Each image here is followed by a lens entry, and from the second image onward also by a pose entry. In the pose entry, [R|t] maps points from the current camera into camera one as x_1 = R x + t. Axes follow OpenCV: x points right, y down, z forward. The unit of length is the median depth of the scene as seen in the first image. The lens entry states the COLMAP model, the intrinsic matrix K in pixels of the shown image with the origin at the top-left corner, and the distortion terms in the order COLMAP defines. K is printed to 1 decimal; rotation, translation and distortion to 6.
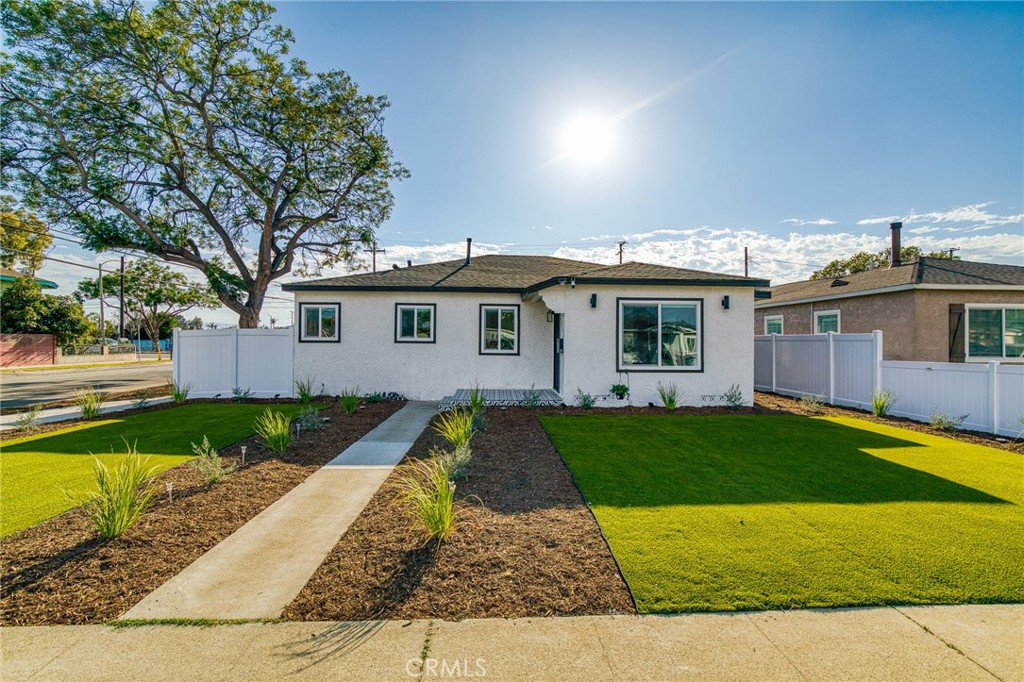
lens RADIAL K [[473.4, 0, 514.3], [0, 473.4, 336.1], [0, 0, 1]] dist [-0.010274, 0.000411]
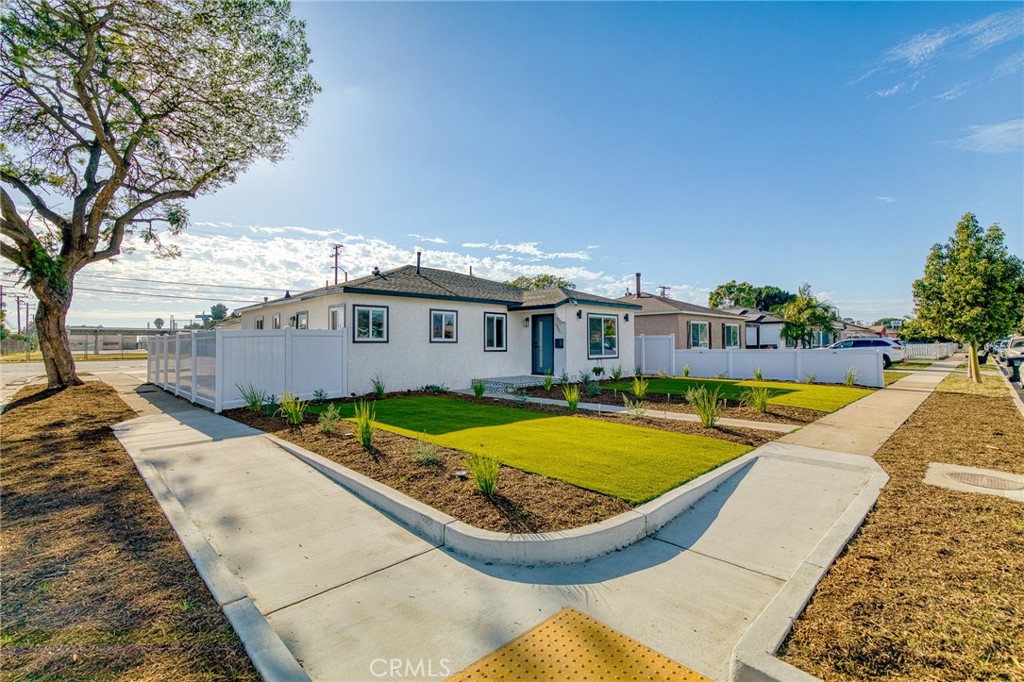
lens RADIAL K [[473.4, 0, 503.7], [0, 473.4, 341.2], [0, 0, 1]] dist [-0.010274, 0.000411]
pose [[0.753160, -0.006195, 0.657808, -0.293004], [0.001315, 0.999968, 0.007911, 0.000567], [-0.657836, -0.005093, 0.753144, -0.002523]]
